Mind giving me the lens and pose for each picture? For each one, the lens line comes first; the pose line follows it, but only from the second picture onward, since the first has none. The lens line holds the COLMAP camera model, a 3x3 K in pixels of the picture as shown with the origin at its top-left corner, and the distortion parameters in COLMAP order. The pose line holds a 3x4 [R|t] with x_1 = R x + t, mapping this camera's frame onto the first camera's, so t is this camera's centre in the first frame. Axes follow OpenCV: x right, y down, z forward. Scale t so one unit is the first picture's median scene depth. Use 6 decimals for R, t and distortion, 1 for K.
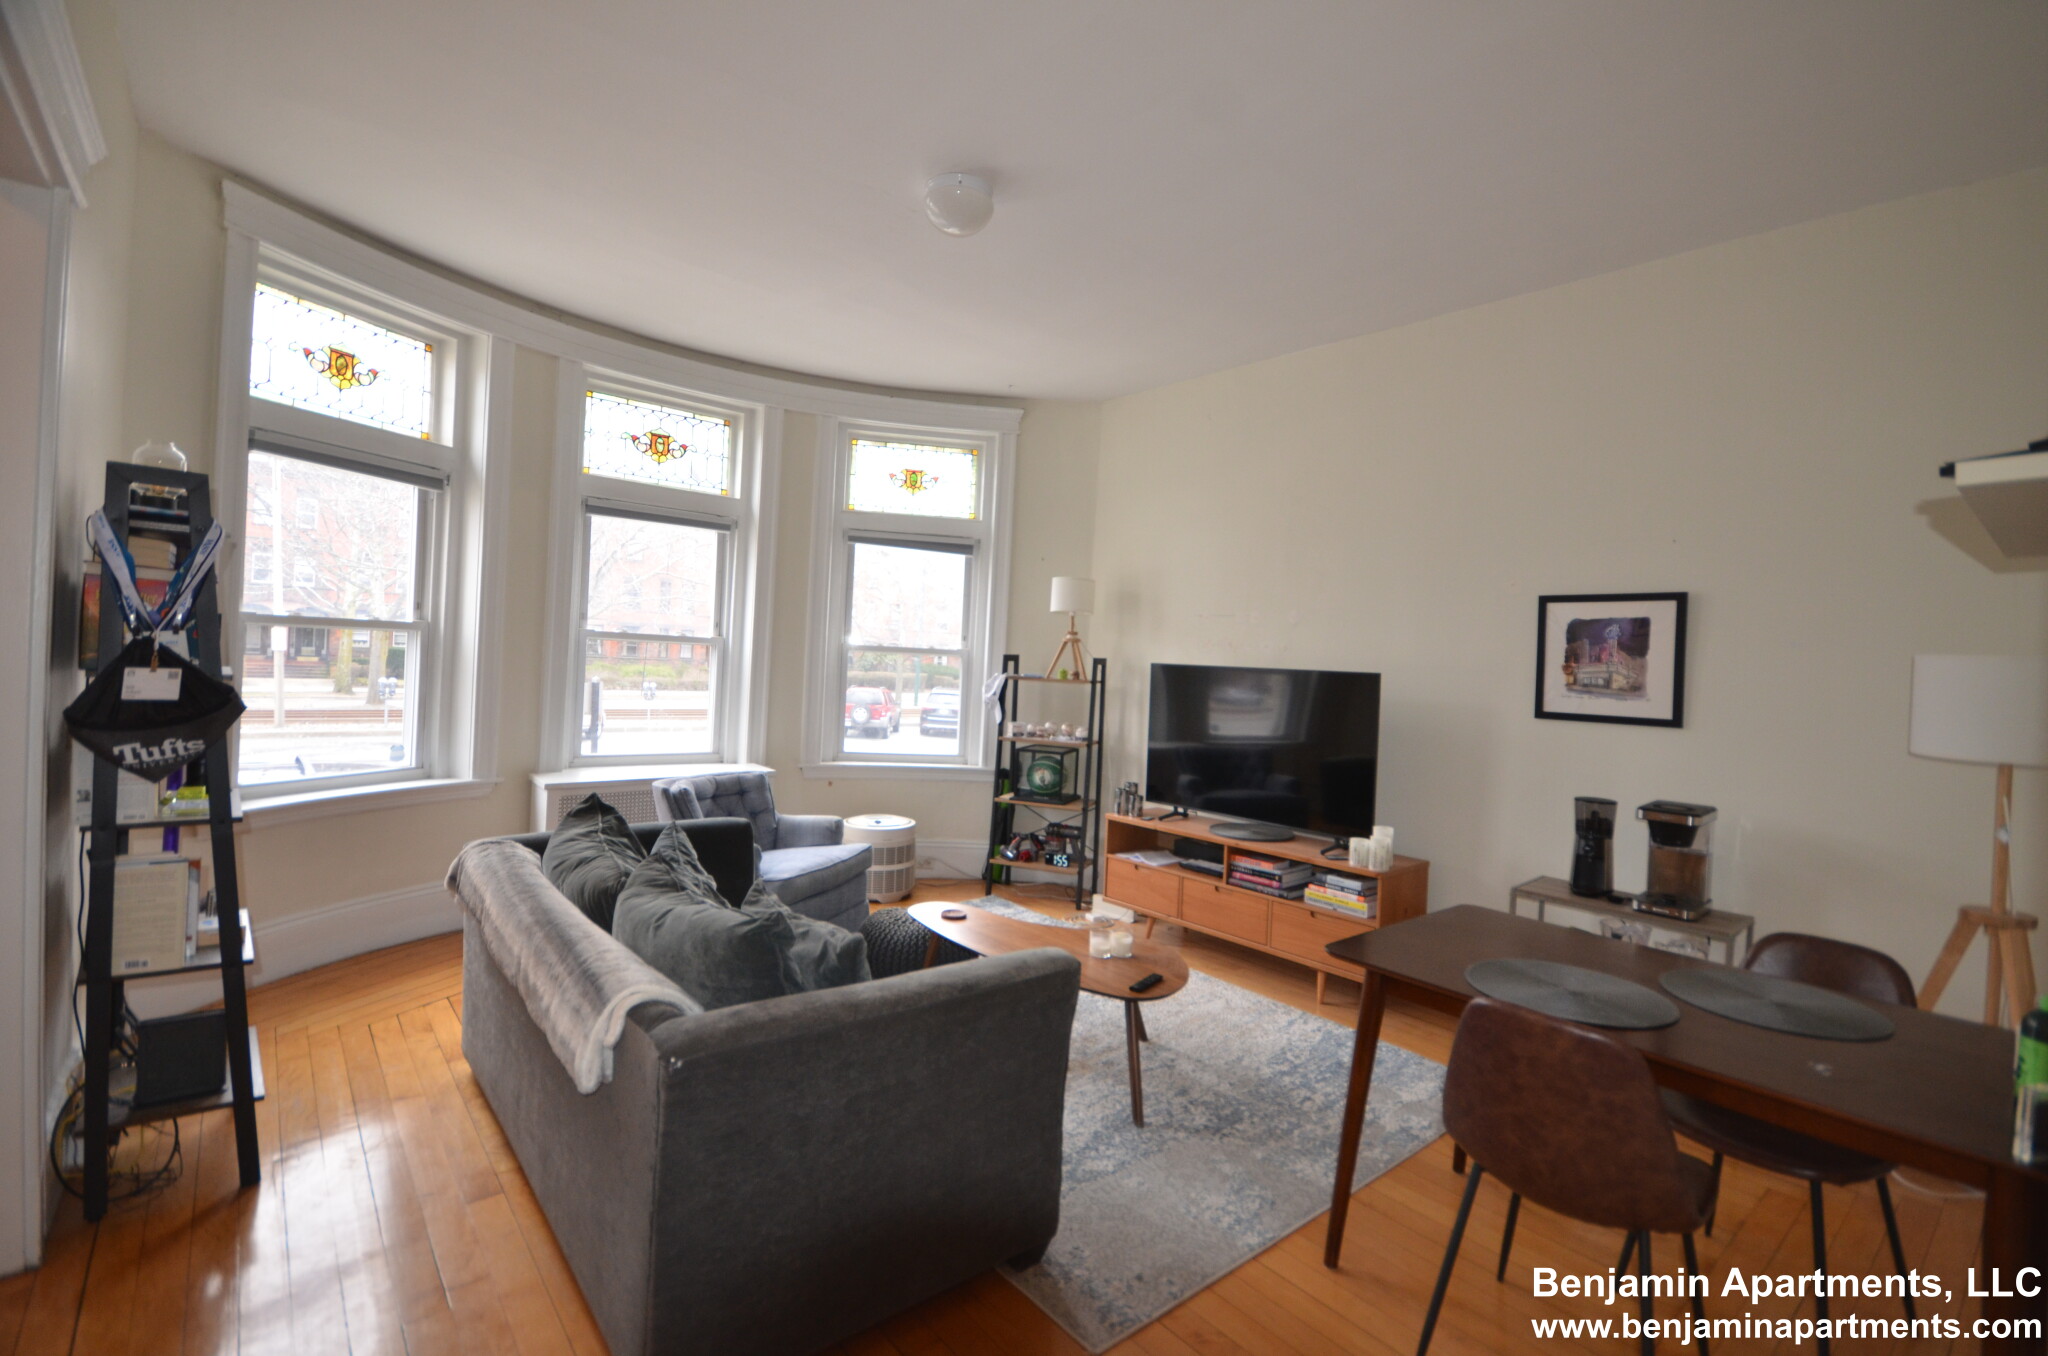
lens RADIAL K [[911.9, 0, 1030.9], [0, 911.9, 668.2], [0, 0, 1]] dist [0.013073, -0.009397]
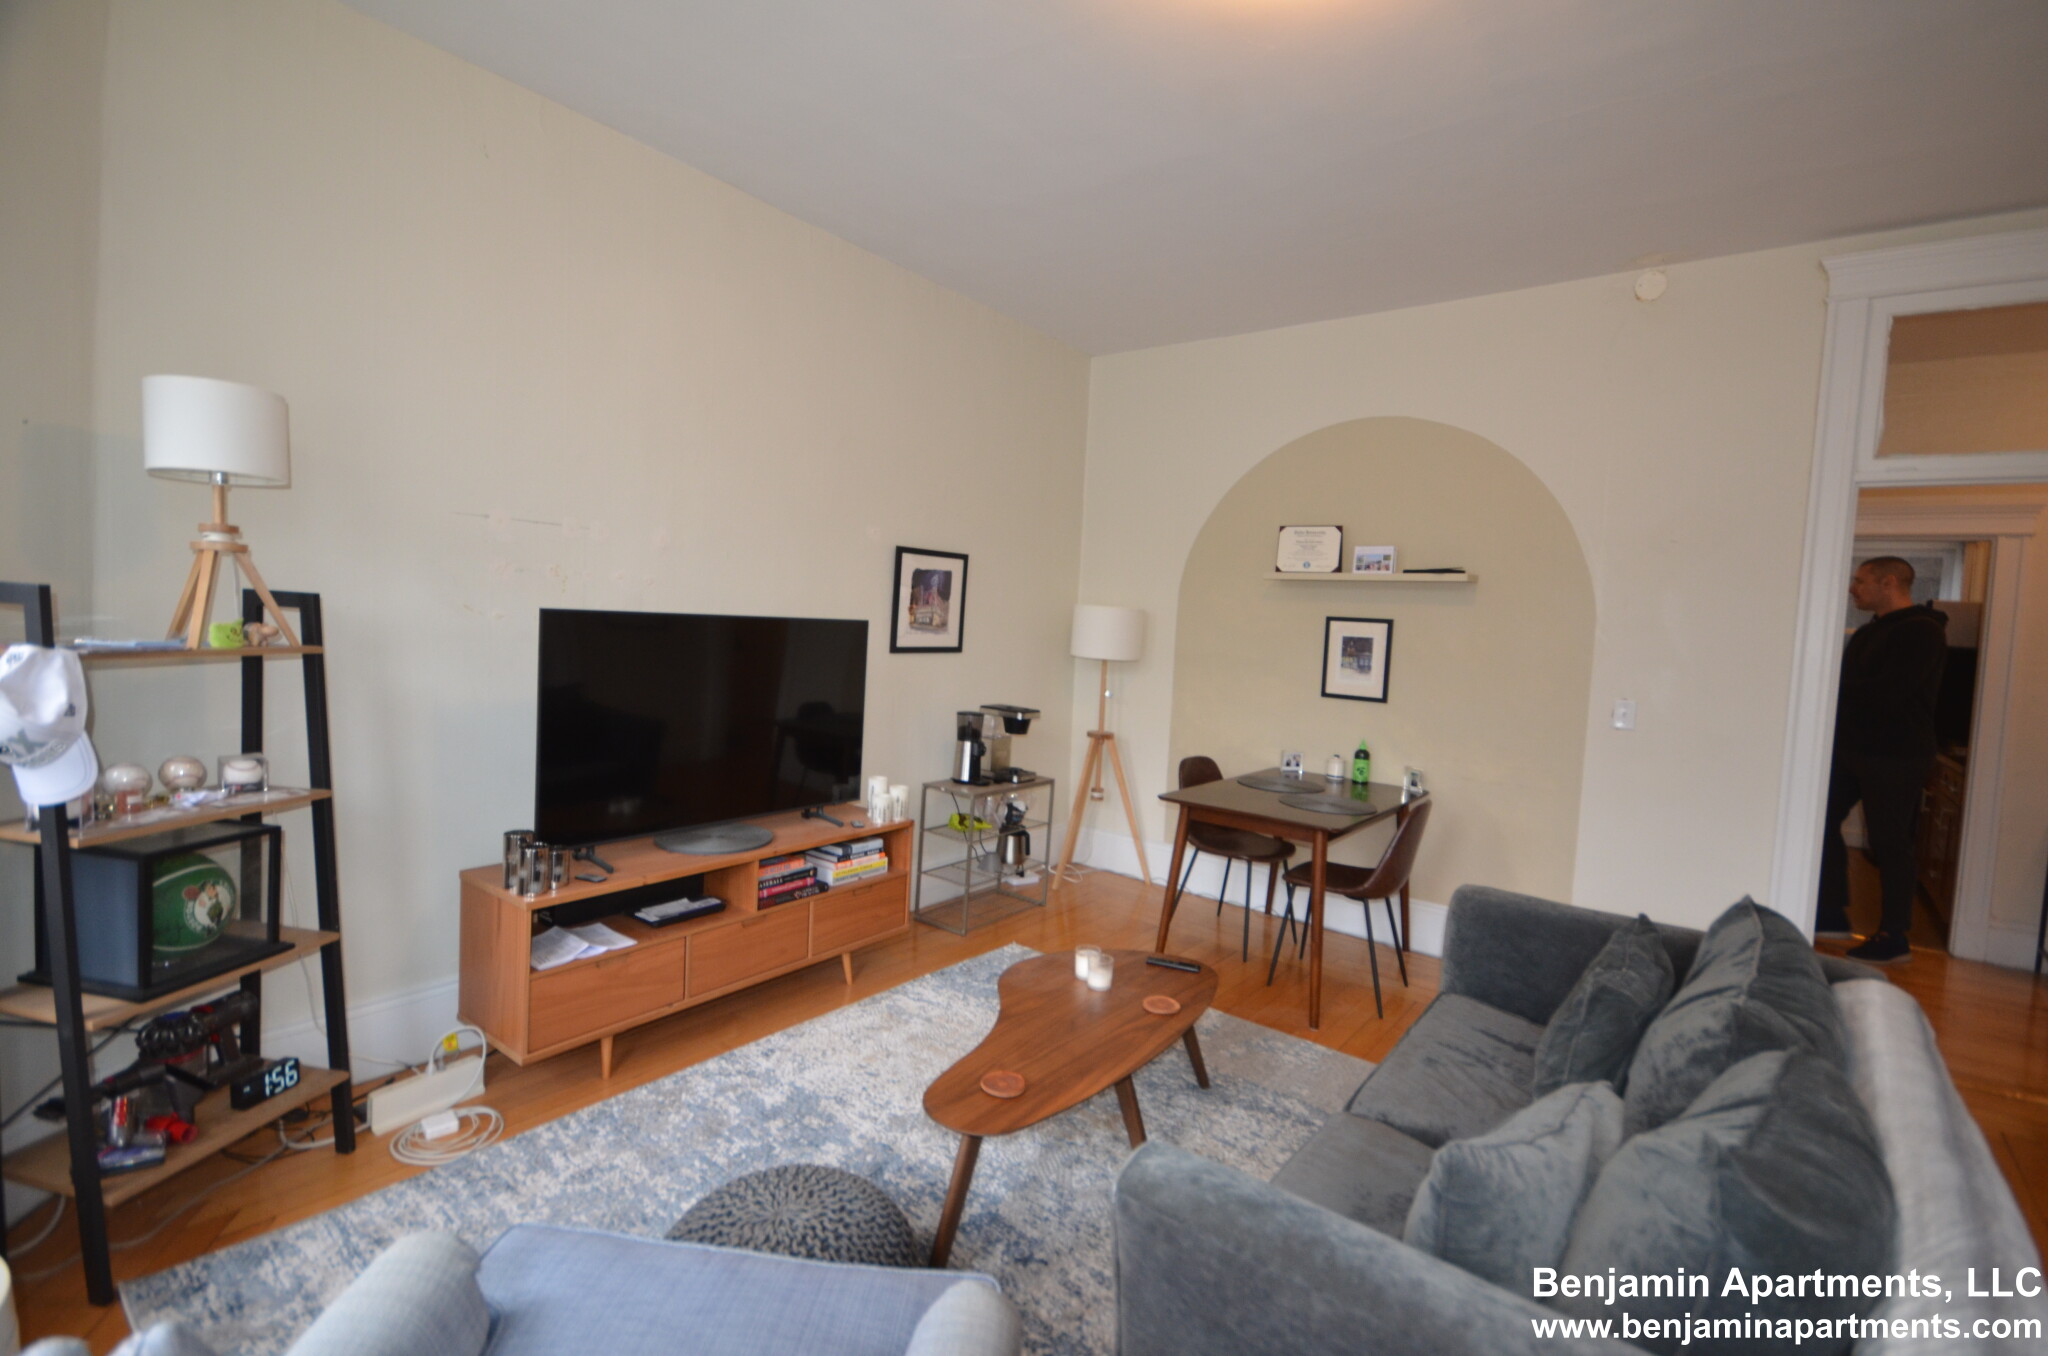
lens RADIAL K [[911.9, 0, 1030.9], [0, 911.9, 668.2], [0, 0, 1]] dist [0.013073, -0.009397]
pose [[-0.189839, -0.098268, 0.976885, -0.609502], [-0.034652, 0.995029, 0.093359, -0.040112], [-0.981204, -0.016127, -0.192301, 1.072043]]
